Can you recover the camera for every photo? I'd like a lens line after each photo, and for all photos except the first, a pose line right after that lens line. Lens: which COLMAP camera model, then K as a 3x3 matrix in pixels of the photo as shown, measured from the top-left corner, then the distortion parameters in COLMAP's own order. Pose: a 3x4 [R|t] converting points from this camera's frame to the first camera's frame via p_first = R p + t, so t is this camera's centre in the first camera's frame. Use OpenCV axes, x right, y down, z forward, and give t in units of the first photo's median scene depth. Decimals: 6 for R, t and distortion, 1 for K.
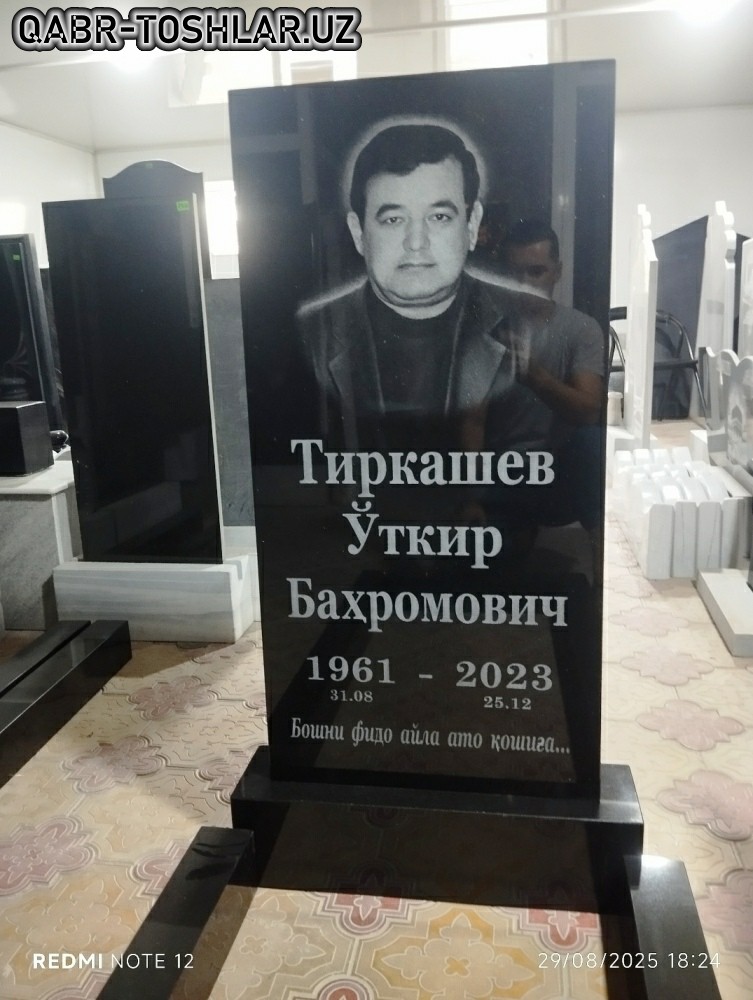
lens RADIAL K [[832.4, 0, 379.7], [0, 832.4, 496.9], [0, 0, 1]] dist [0.089117, -0.191740]
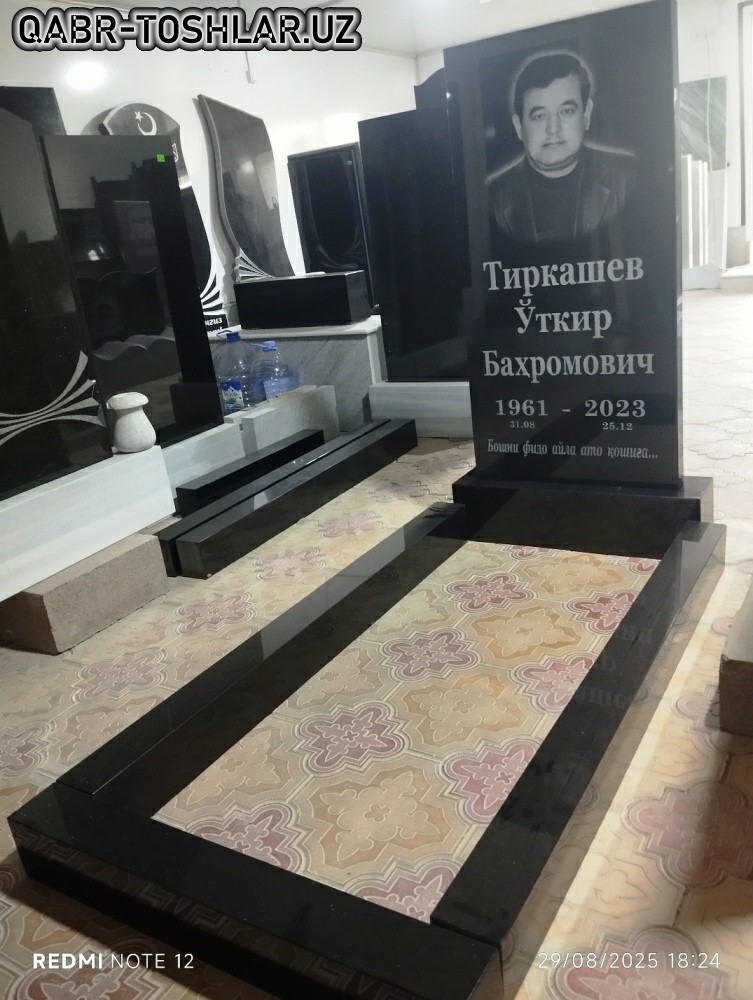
lens RADIAL K [[832.4, 0, 379.7], [0, 832.4, 496.9], [0, 0, 1]] dist [0.089117, -0.191740]
pose [[0.925472, 0.040320, -0.376664, 0.341311], [0.007284, 0.992241, 0.124113, 0.180692], [0.378746, -0.117606, 0.917998, -0.642313]]
